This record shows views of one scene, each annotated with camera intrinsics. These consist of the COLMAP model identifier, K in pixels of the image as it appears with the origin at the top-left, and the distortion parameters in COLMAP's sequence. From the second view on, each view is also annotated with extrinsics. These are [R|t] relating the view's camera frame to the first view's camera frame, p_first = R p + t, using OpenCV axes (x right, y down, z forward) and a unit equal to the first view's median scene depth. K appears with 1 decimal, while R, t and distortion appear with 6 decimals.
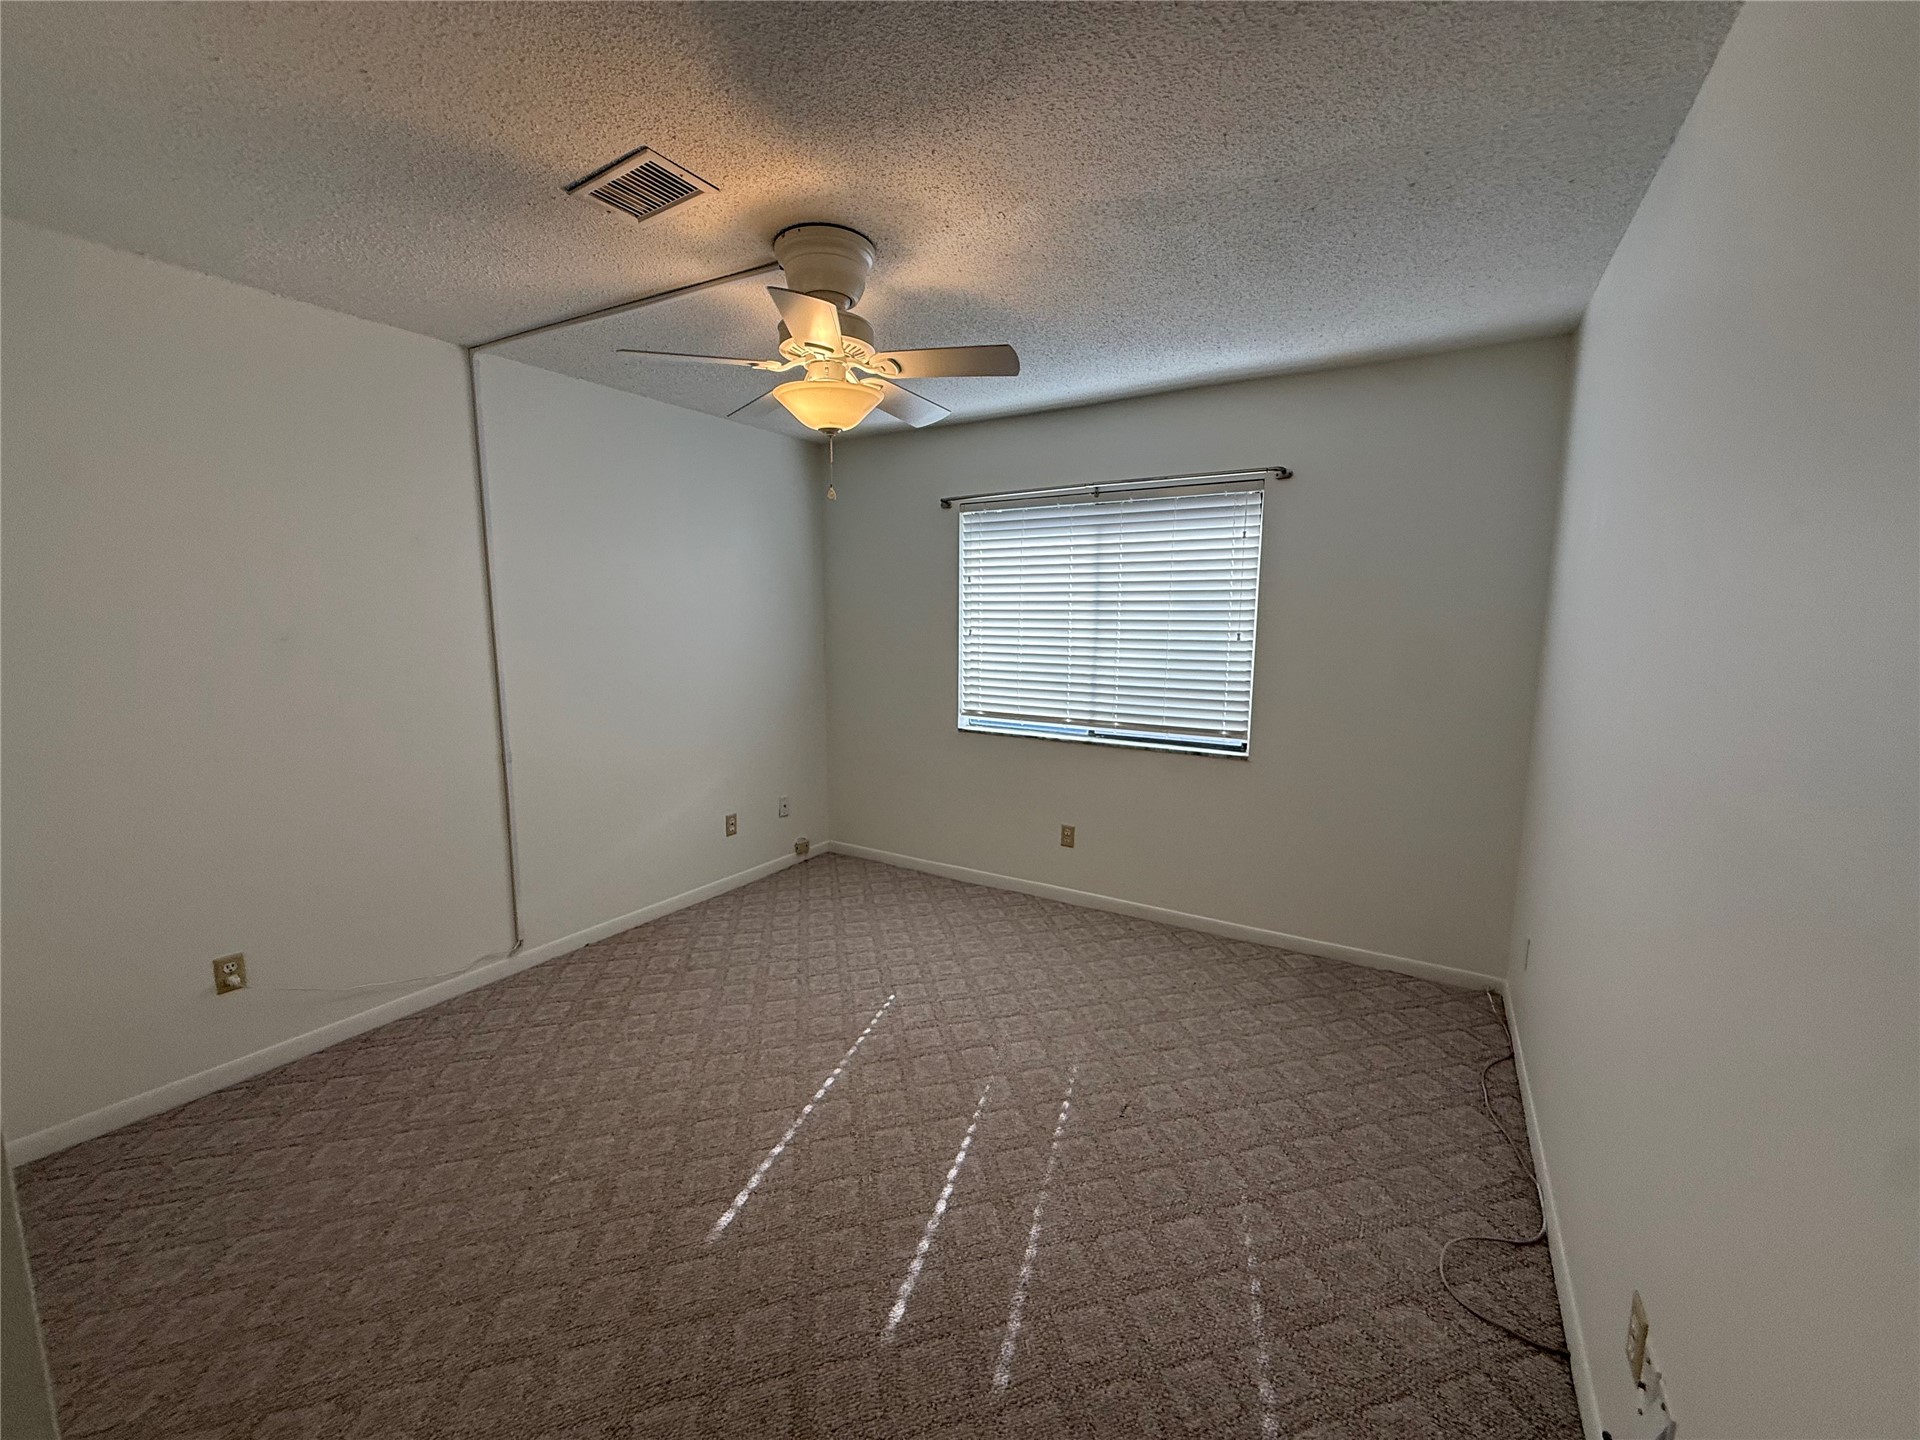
lens RADIAL K [[761.4, 0, 948.1], [0, 761.4, 717.1], [0, 0, 1]] dist [-0.014192, -0.000015]
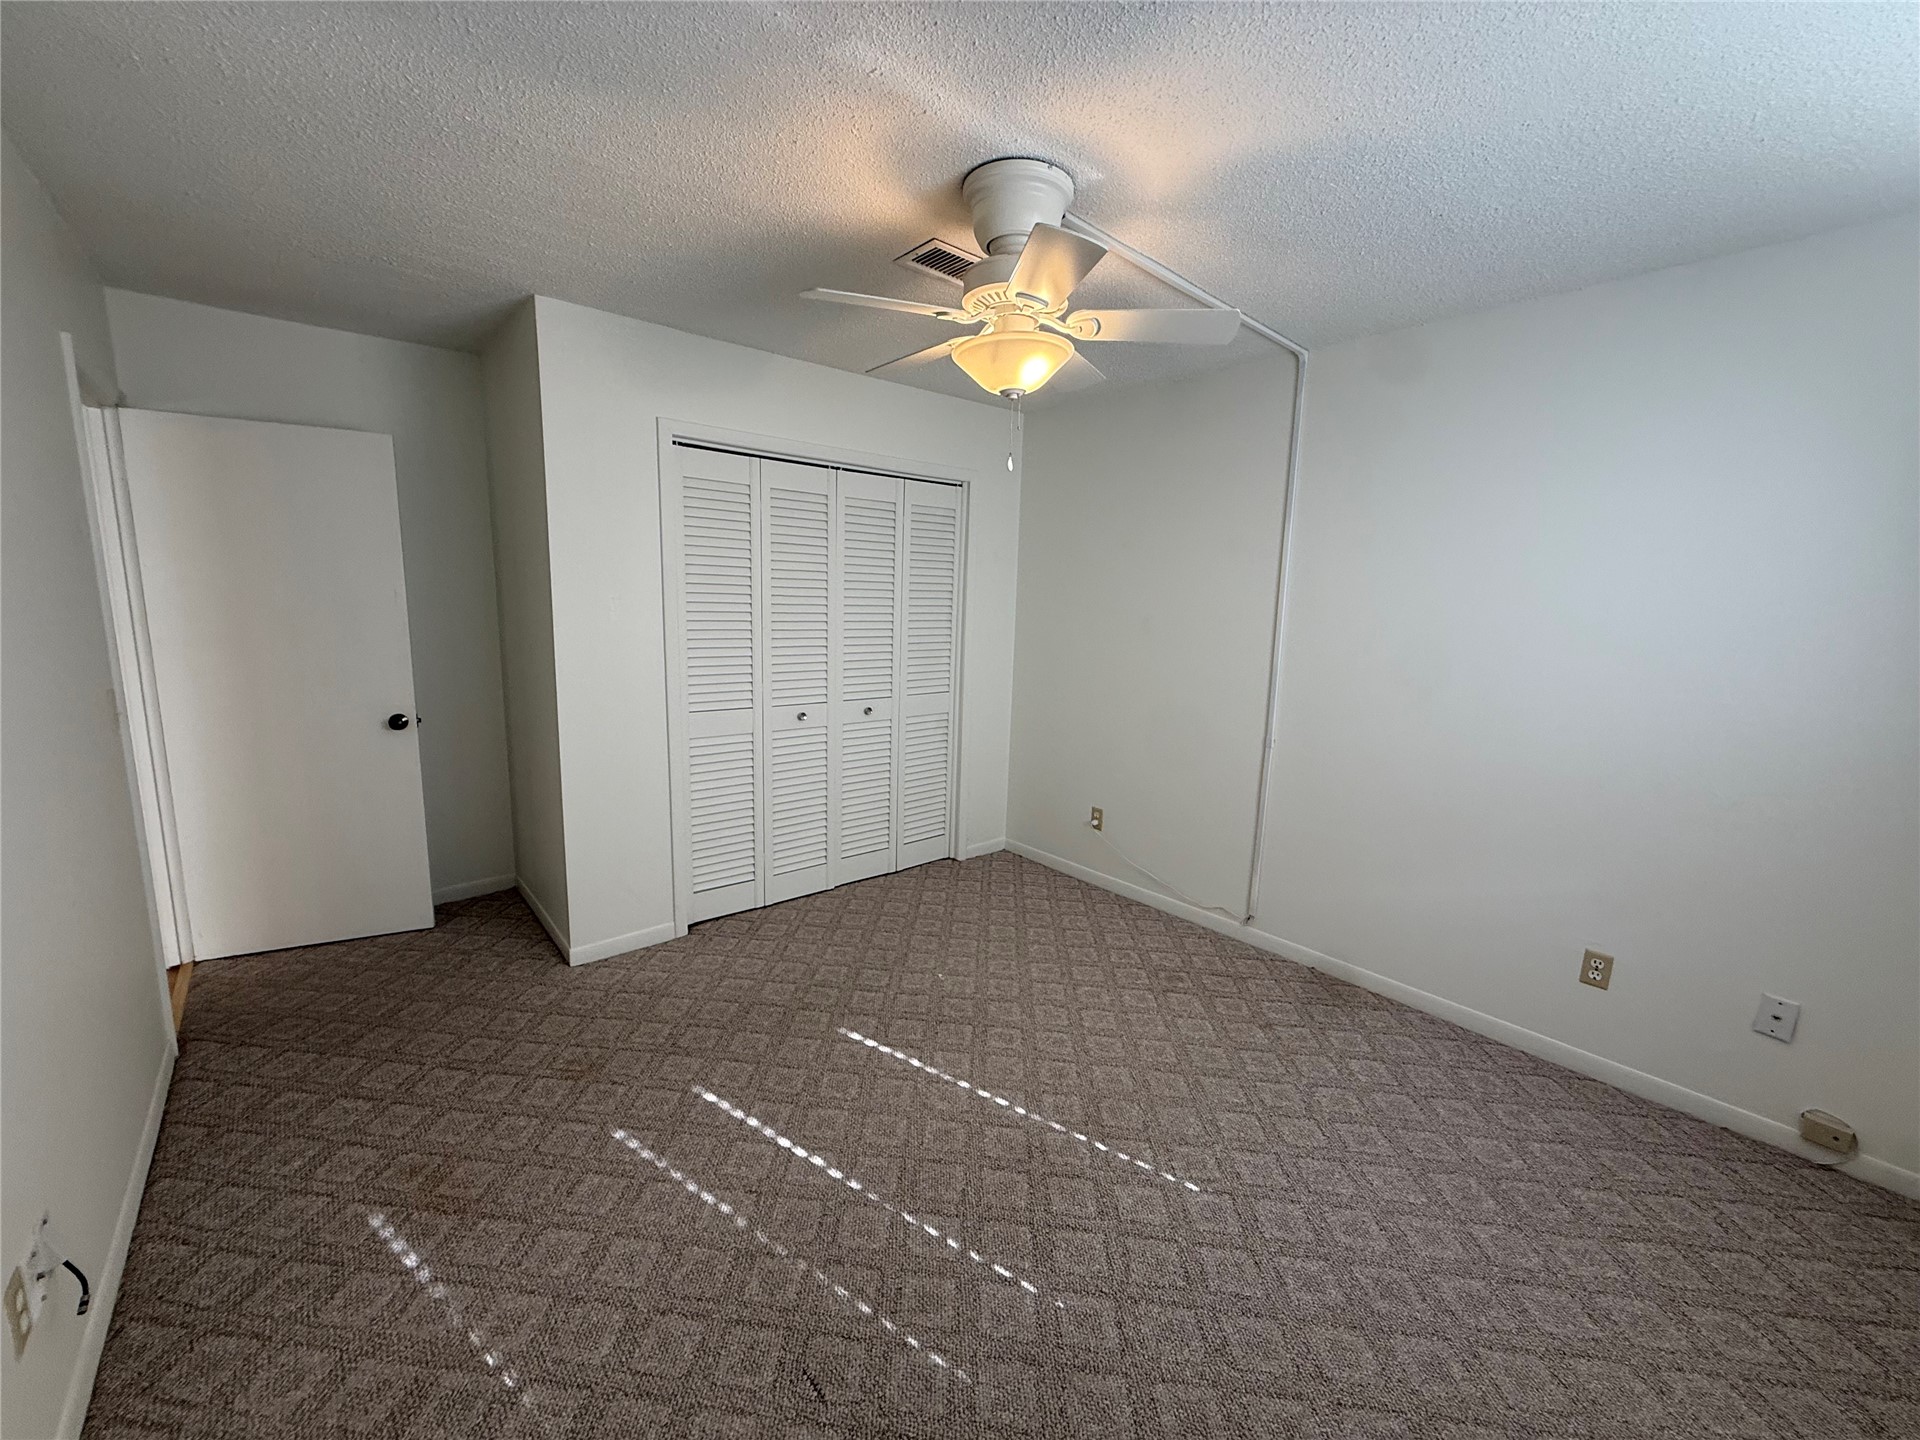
lens RADIAL K [[761.4, 0, 950.7], [0, 761.4, 719.8], [0, 0, 1]] dist [-0.014192, -0.000015]
pose [[-0.306734, 0.138839, -0.941614, 0.626885], [-0.158224, 0.968100, 0.194287, -0.128024], [0.938552, 0.208581, -0.274982, 1.038732]]
